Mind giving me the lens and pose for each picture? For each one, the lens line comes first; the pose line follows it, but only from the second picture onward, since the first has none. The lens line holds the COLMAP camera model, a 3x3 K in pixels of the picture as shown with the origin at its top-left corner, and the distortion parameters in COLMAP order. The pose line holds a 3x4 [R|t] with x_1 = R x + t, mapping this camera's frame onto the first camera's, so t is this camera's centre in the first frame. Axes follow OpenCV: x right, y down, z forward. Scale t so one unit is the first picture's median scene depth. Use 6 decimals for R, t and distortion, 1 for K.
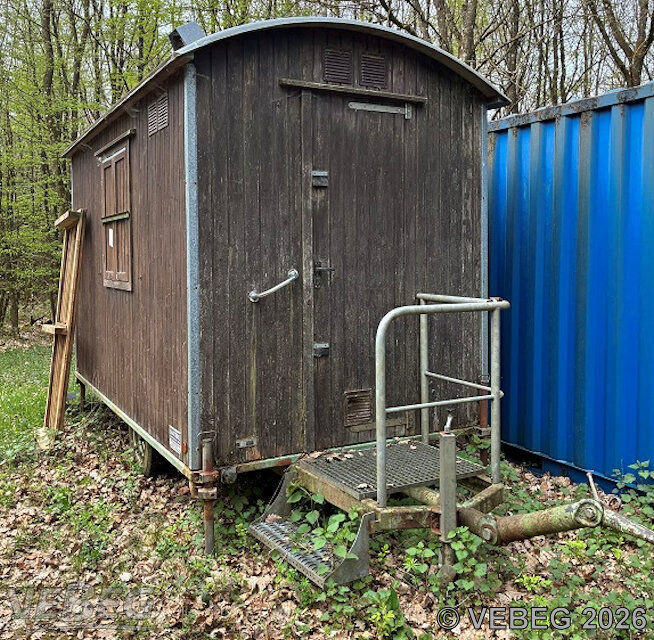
lens RADIAL K [[753.9, 0, 327.0], [0, 753.9, 320.0], [0, 0, 1]] dist [-0.000884, 0.015678]
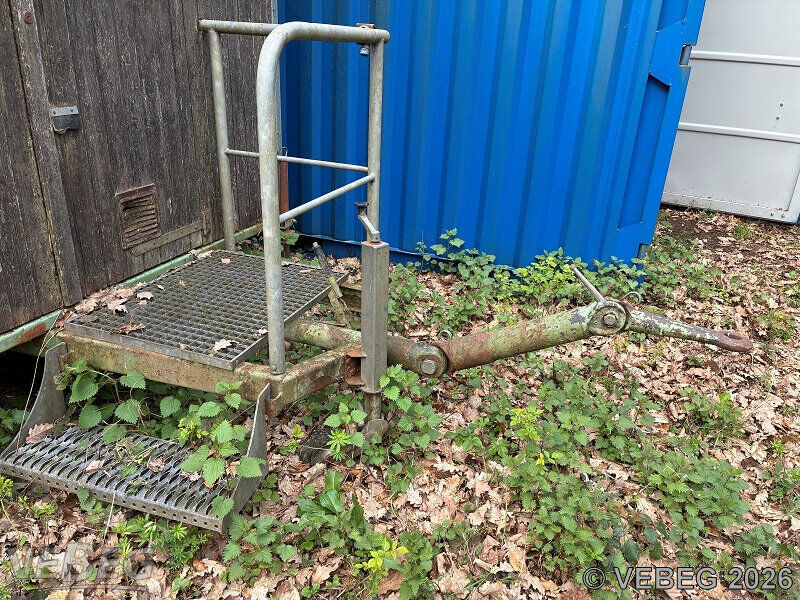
lens RADIAL K [[595.3, 0, 400.0], [0, 595.3, 300.0], [0, 0, 1]] dist [0.013839, 0.001525]
pose [[0.730104, -0.232344, 0.642623, -0.140134], [0.014602, 0.945510, 0.325265, 0.026786], [-0.683180, -0.228094, 0.693714, 0.527371]]
